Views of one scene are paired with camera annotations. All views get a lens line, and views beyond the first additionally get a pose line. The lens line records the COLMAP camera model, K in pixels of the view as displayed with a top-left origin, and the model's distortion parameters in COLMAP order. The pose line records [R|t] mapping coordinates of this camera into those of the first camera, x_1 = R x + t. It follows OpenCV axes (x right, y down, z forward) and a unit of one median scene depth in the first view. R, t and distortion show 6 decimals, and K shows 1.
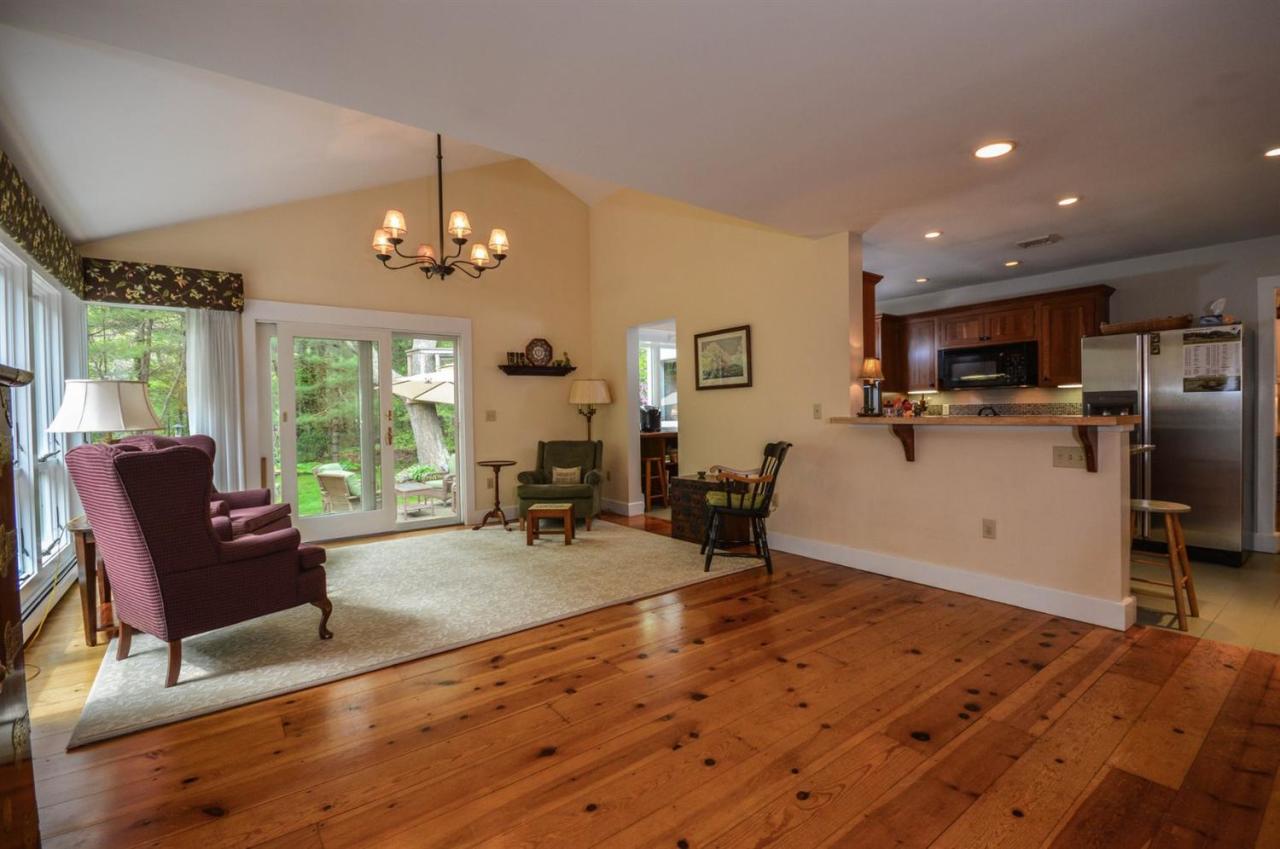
lens RADIAL K [[576.3, 0, 640.5], [0, 576.3, 424.8], [0, 0, 1]] dist [-0.002765, 0.000009]
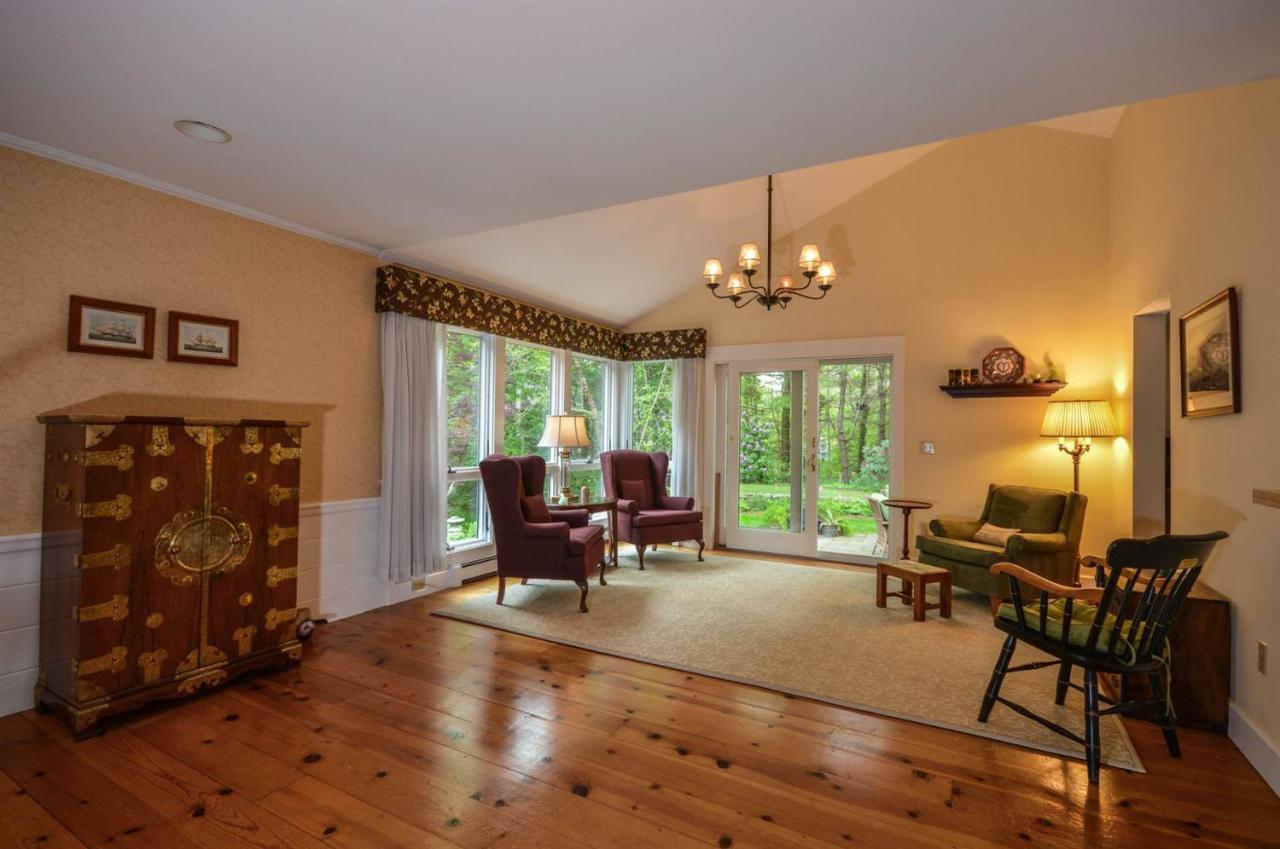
lens RADIAL K [[594.5, 0, 644.1], [0, 594.5, 421.7], [0, 0, 1]] dist [0.001616, 0.000042]
pose [[0.402431, 0.005724, -0.915432, 0.511231], [-0.043448, 0.998973, -0.012853, -0.033551], [0.914419, 0.044946, 0.402266, 0.388127]]
